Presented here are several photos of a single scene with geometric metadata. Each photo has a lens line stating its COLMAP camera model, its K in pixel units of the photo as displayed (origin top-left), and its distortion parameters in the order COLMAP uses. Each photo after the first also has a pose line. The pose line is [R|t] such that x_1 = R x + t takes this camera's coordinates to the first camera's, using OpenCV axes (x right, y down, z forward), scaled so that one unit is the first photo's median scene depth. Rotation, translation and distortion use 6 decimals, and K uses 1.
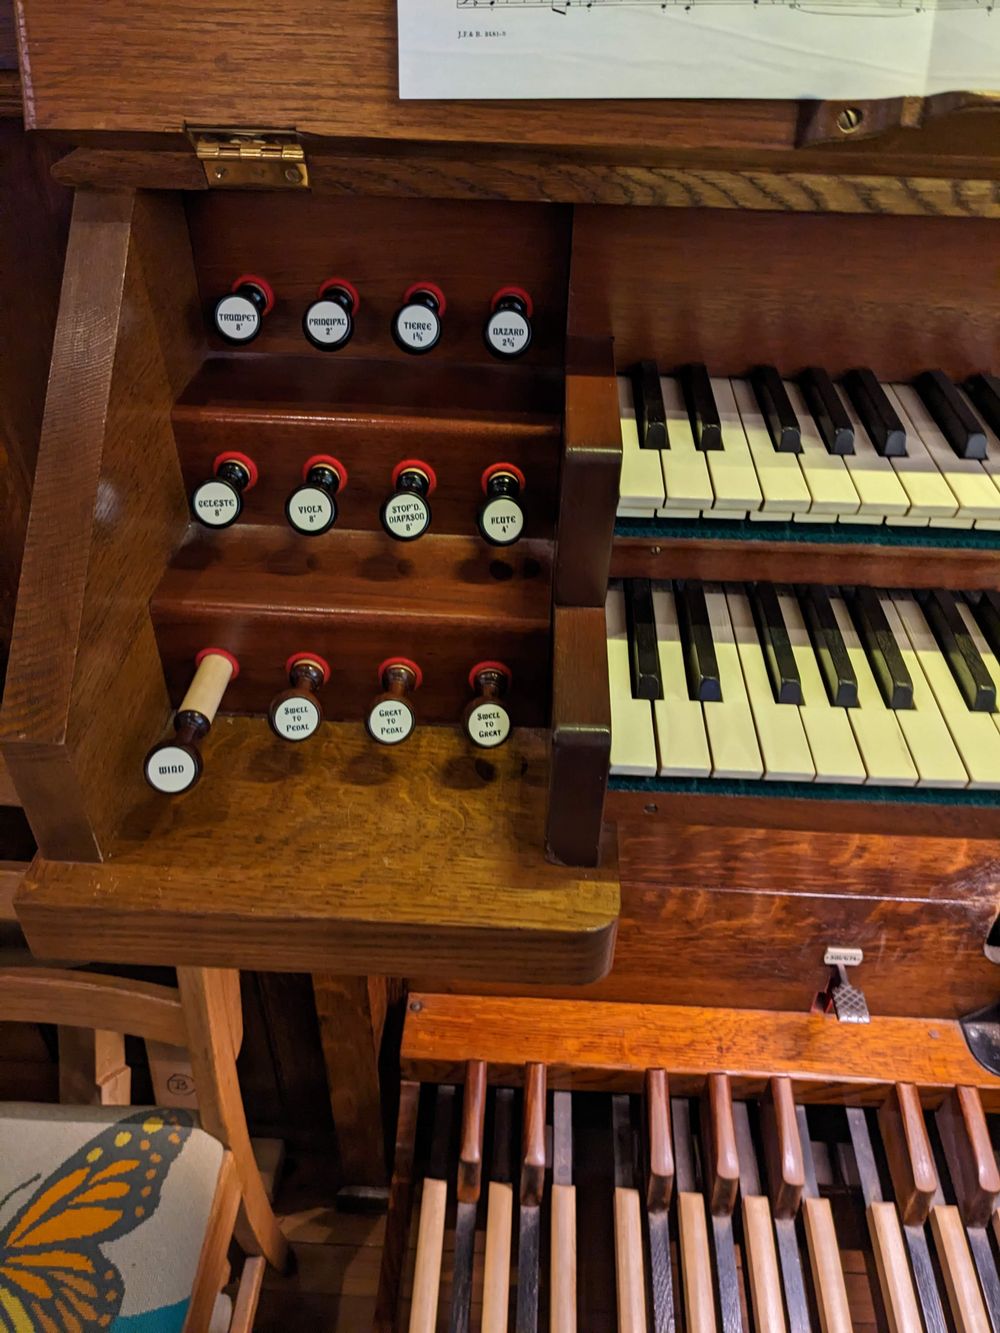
lens RADIAL K [[1060.8, 0, 504.0], [0, 1060.8, 670.9], [0, 0, 1]] dist [0.022869, -0.050691]
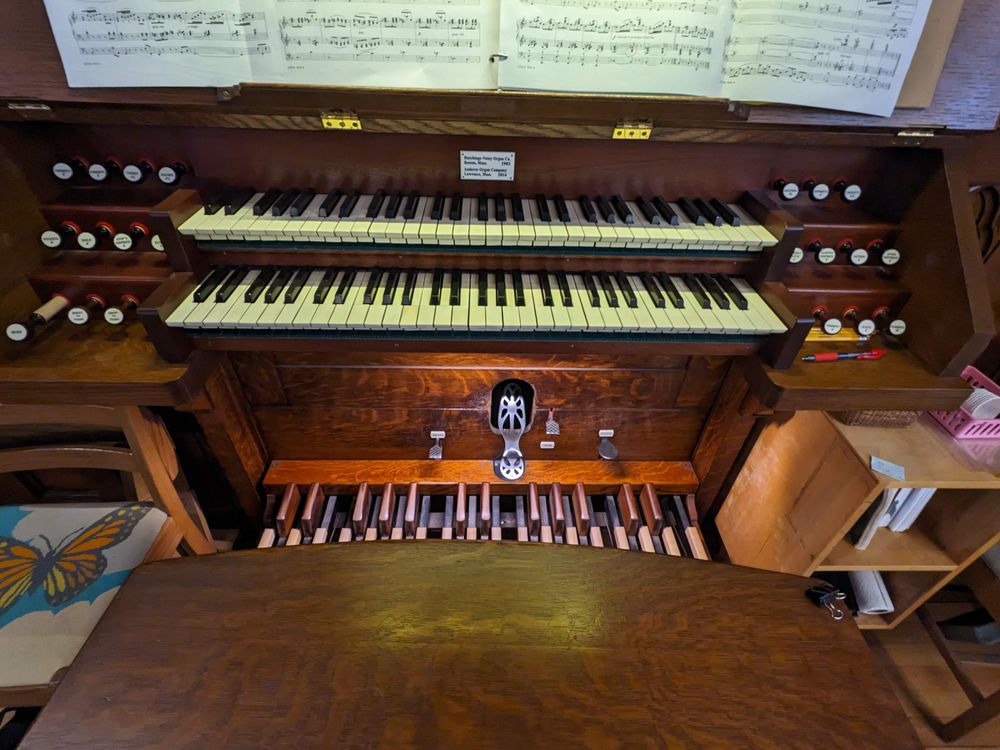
lens RADIAL K [[487.4, 0, 497.0], [0, 487.4, 369.1], [0, 0, 1]] dist [0.002902, 0.000829]
pose [[0.997942, -0.034121, 0.054294, 0.491883], [0.033157, 0.999278, 0.018562, 0.117350], [-0.054888, -0.016723, 0.998352, -0.195166]]
